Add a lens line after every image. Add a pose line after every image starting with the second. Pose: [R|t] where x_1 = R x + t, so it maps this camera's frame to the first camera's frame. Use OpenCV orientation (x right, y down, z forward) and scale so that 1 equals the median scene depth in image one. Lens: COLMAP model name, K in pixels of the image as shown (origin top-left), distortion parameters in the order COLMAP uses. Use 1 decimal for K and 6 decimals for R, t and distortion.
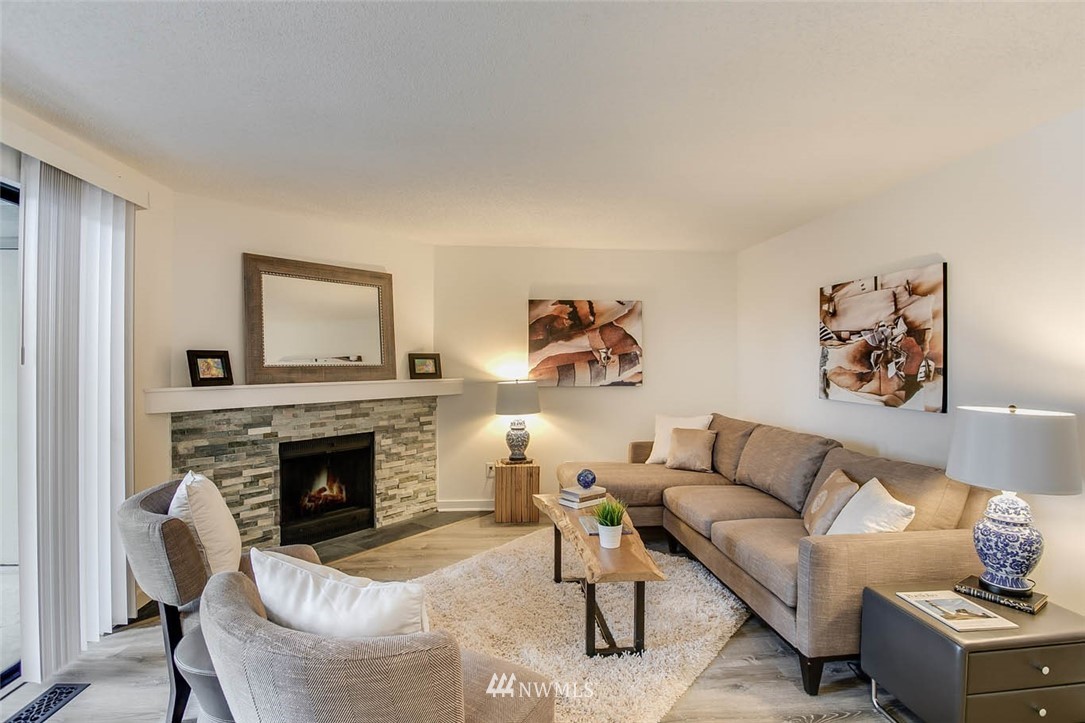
lens RADIAL K [[530.9, 0, 539.4], [0, 530.9, 365.1], [0, 0, 1]] dist [-0.052372, 0.022218]
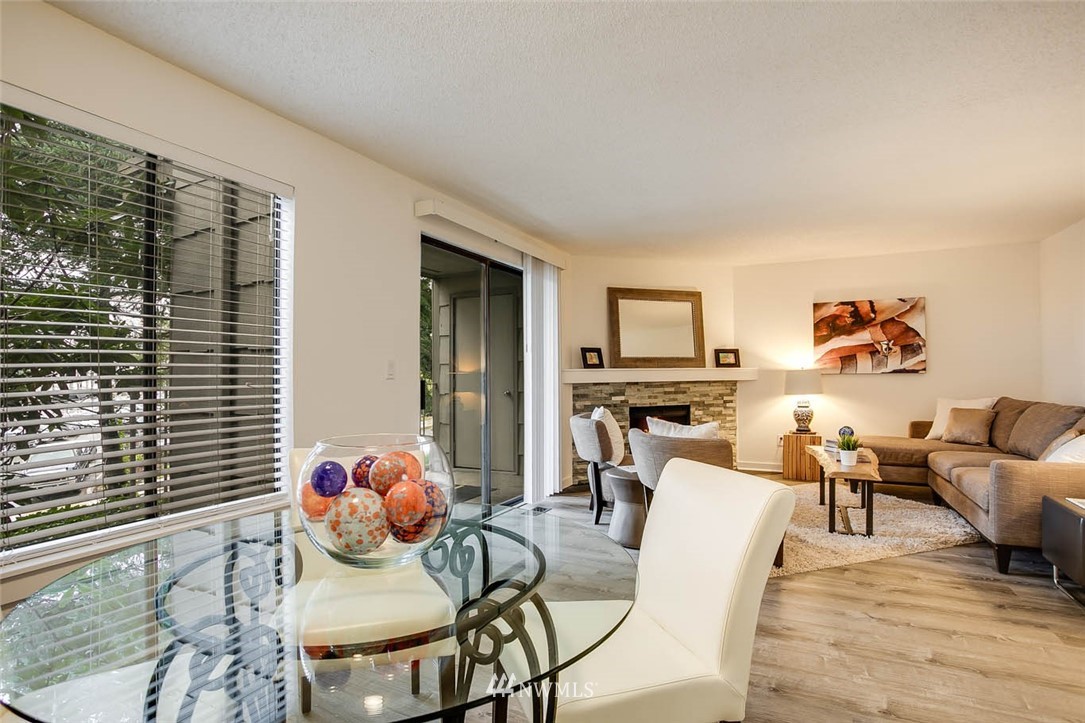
lens RADIAL K [[530.9, 0, 539.4], [0, 530.9, 365.1], [0, 0, 1]] dist [-0.052372, 0.022218]
pose [[0.842902, -0.012270, -0.537927, 0.106350], [0.002368, 0.999815, -0.019095, 0.045971], [0.538062, 0.014821, 0.842775, -0.398921]]
